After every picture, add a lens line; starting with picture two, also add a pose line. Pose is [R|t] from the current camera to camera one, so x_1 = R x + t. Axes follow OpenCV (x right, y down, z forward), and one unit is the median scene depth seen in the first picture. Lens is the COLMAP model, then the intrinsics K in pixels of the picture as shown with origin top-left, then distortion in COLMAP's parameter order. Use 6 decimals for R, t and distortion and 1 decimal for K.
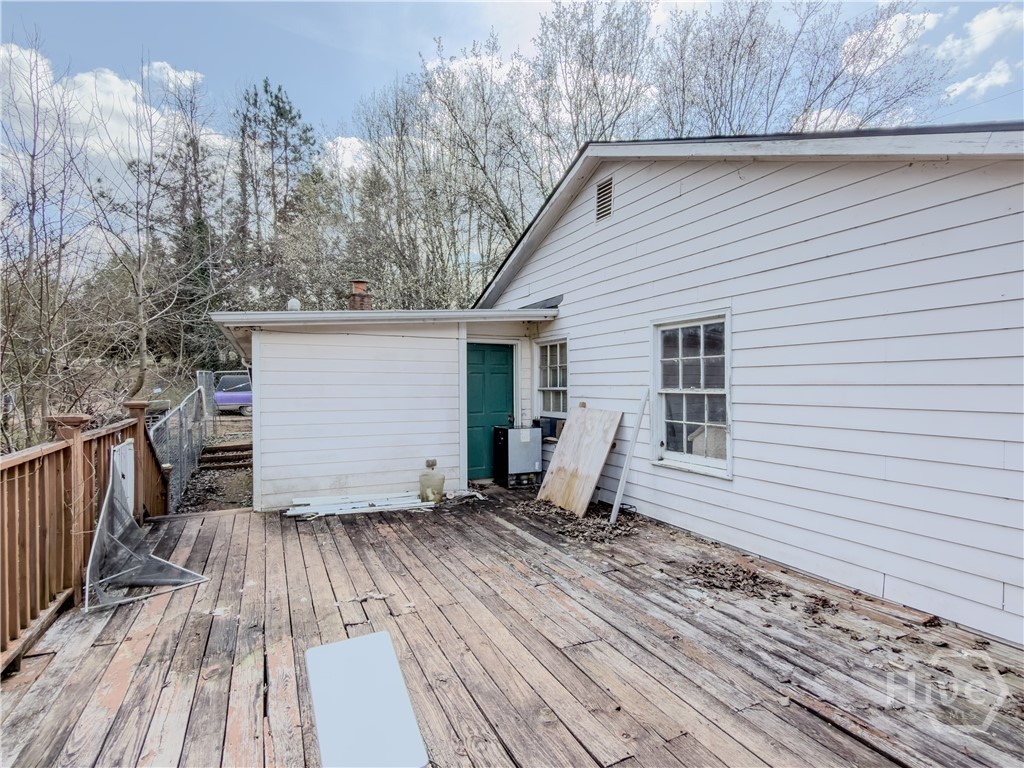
lens RADIAL K [[508.8, 0, 512.0], [0, 508.8, 384.0], [0, 0, 1]] dist [-0.000932, -0.000462]
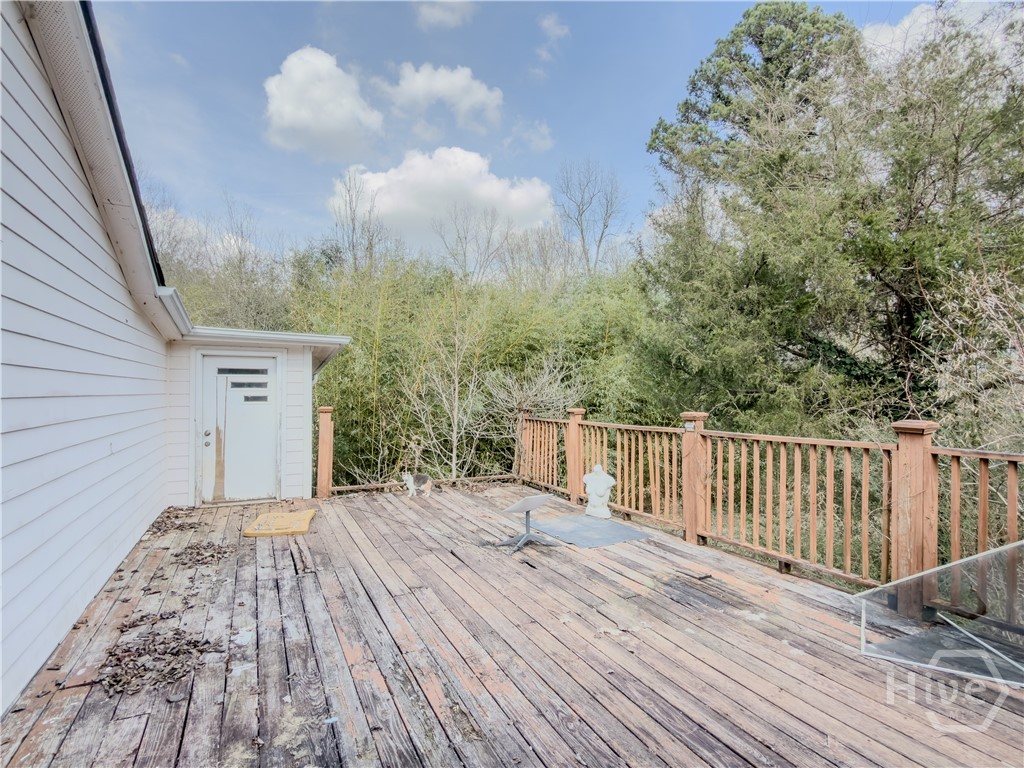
lens RADIAL K [[508.8, 0, 512.0], [0, 508.8, 384.0], [0, 0, 1]] dist [-0.000932, -0.000462]
pose [[-0.999899, 0.005355, -0.013201, -0.085063], [0.005553, 0.999872, -0.014991, -0.001615], [0.013119, -0.015063, -0.999800, 1.923307]]
